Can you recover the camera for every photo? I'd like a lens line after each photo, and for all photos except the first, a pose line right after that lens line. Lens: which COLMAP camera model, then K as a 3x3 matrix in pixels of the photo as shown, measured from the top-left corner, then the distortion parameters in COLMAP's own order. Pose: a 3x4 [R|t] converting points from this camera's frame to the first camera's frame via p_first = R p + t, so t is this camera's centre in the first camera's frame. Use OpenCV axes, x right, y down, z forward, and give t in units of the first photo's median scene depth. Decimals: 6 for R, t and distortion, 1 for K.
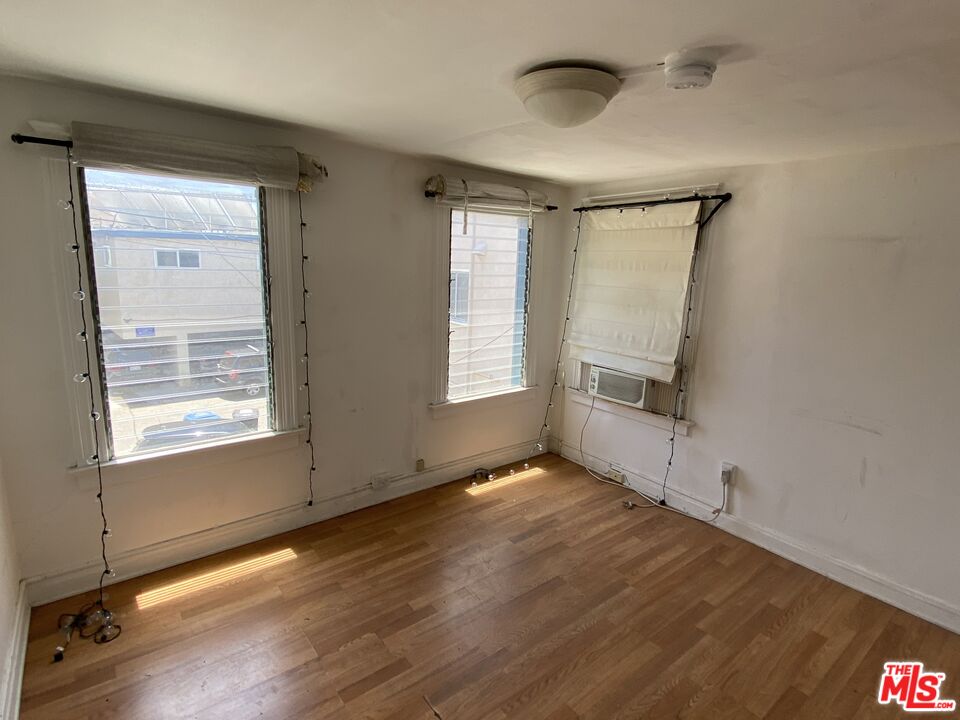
lens RADIAL K [[497.6, 0, 480.3], [0, 497.6, 360.2], [0, 0, 1]] dist [-0.001042, -0.001998]
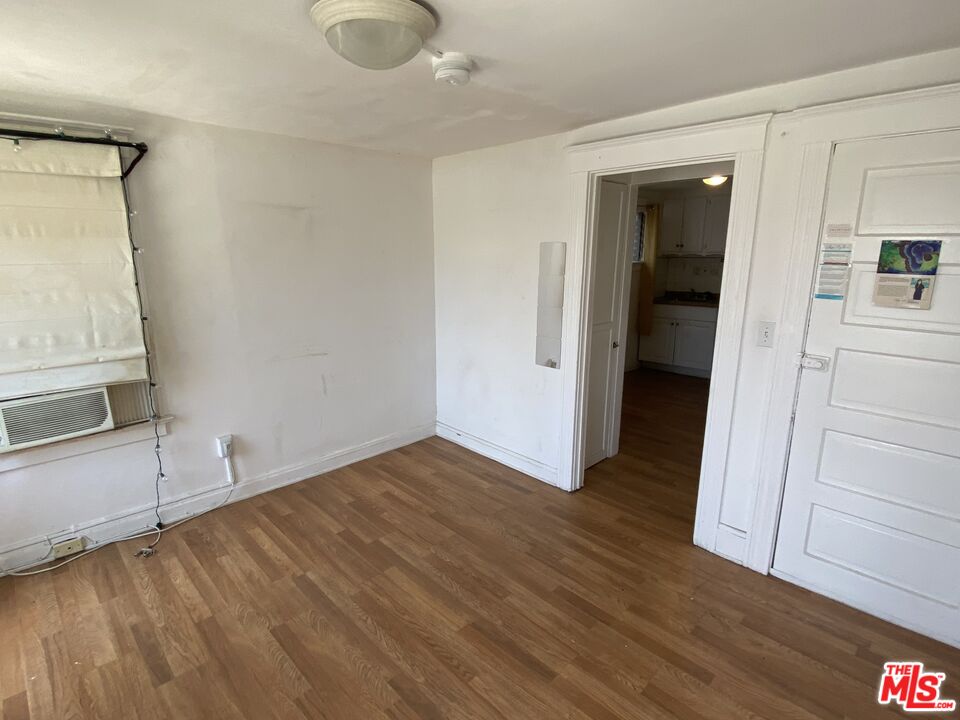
lens RADIAL K [[497.6, 0, 481.1], [0, 497.6, 355.0], [0, 0, 1]] dist [-0.001042, -0.001998]
pose [[-0.121133, -0.242251, 0.962622, -0.465832], [0.188083, 0.946594, 0.261885, -0.103875], [-0.974655, 0.212776, -0.069100, 0.558364]]
